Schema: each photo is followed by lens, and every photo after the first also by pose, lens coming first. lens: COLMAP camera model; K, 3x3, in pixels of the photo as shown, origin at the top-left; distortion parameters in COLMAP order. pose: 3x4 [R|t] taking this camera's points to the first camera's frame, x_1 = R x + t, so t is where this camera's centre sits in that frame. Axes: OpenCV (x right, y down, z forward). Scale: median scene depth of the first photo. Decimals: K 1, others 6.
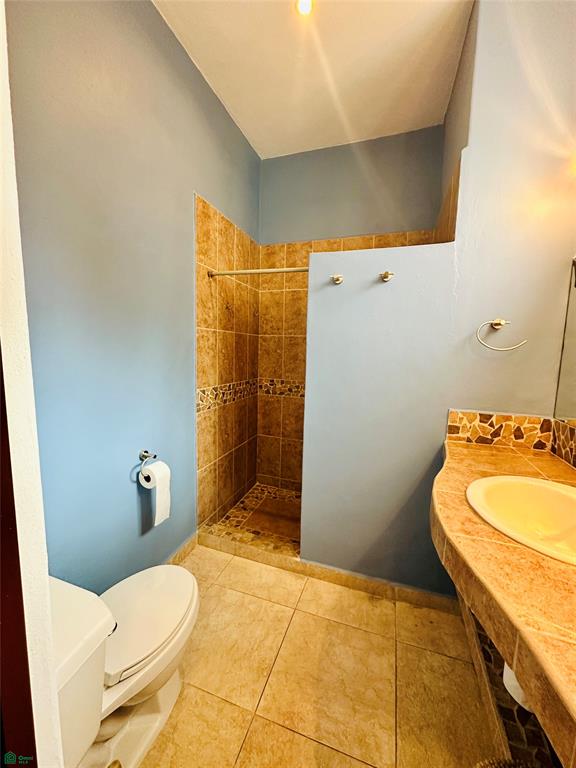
lens RADIAL K [[306.5, 0, 287.3], [0, 306.5, 384.6], [0, 0, 1]] dist [-0.009090, 0.001820]
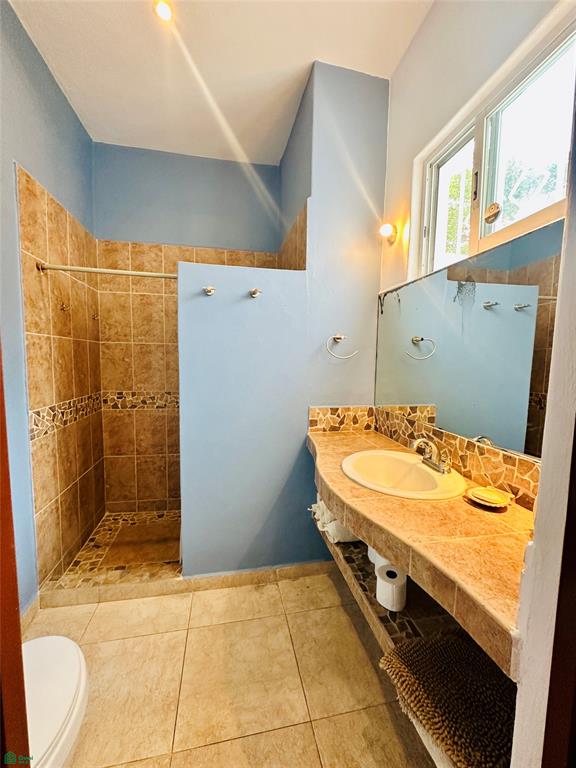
lens RADIAL K [[306.5, 0, 285.5], [0, 306.5, 384.4], [0, 0, 1]] dist [-0.009090, 0.001820]
pose [[0.861067, -0.055431, 0.505460, -0.125996], [0.064594, 0.997911, -0.000602, -0.010227], [-0.504371, 0.033168, 0.862850, -0.006955]]
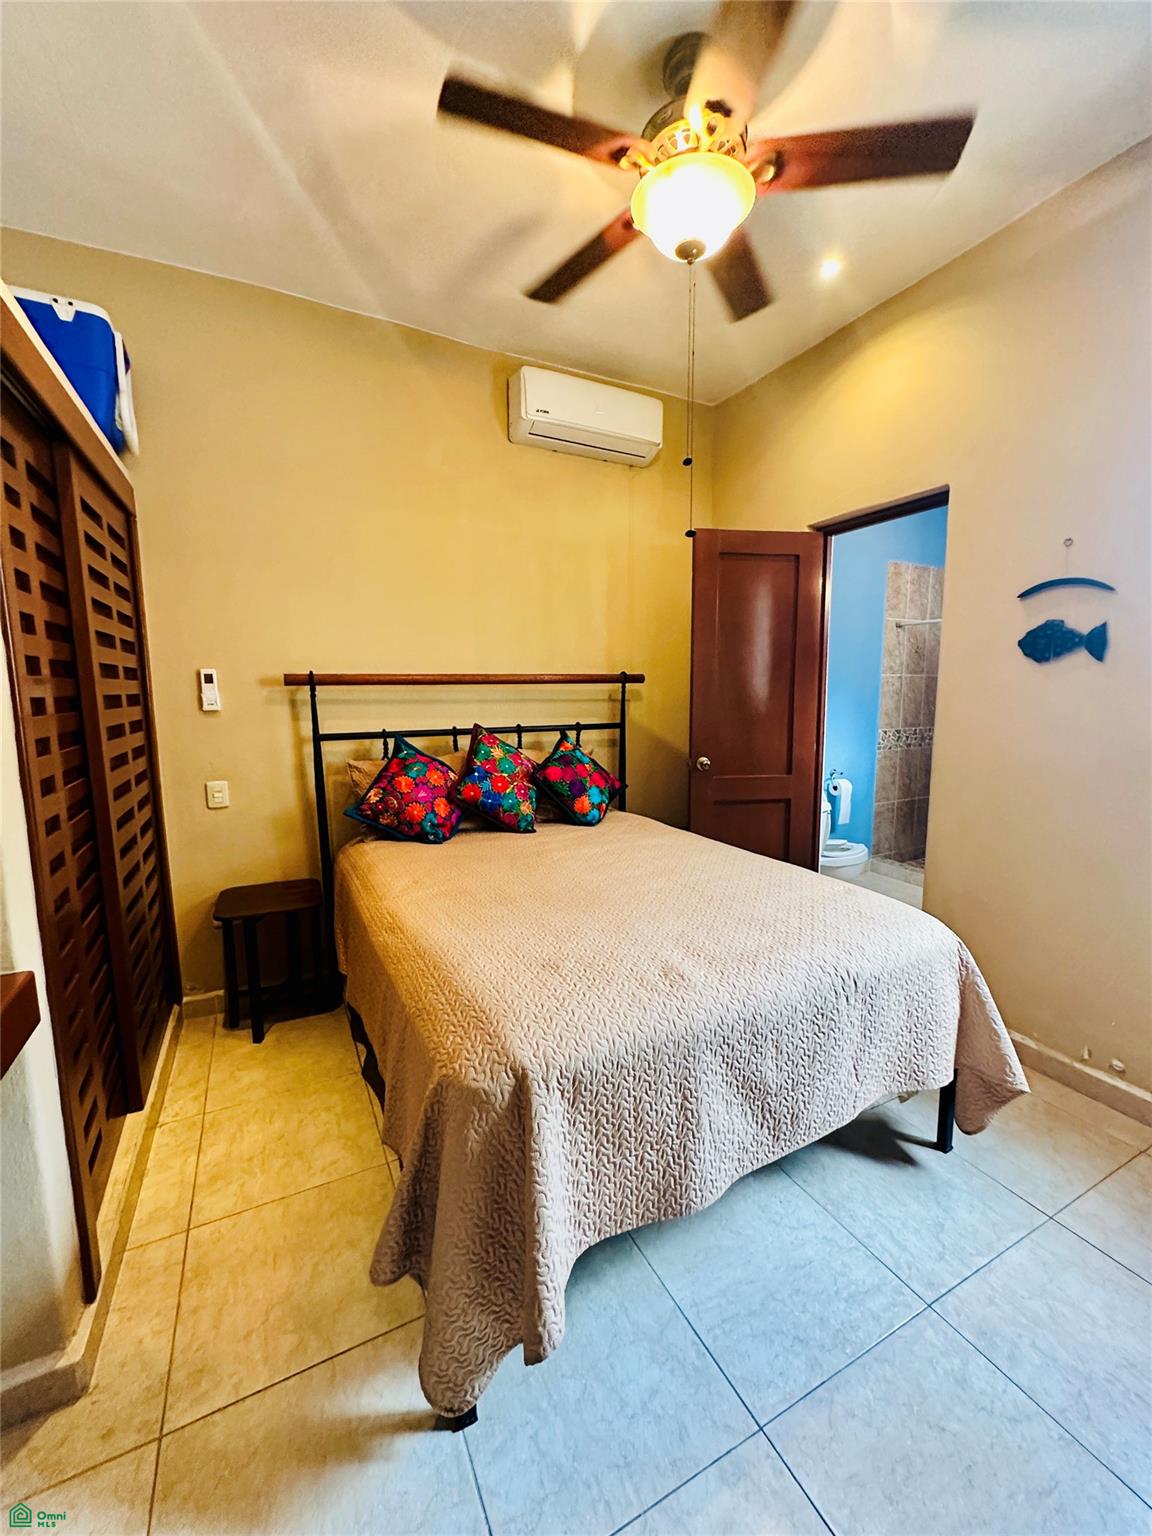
lens RADIAL K [[613.0, 0, 579.6], [0, 613.0, 769.5], [0, 0, 1]] dist [-0.009090, 0.001820]
pose [[0.719866, 0.059123, -0.691591, 0.504032], [-0.053259, 0.998133, 0.029892, 0.162241], [0.692067, 0.015315, 0.721671, -1.462674]]
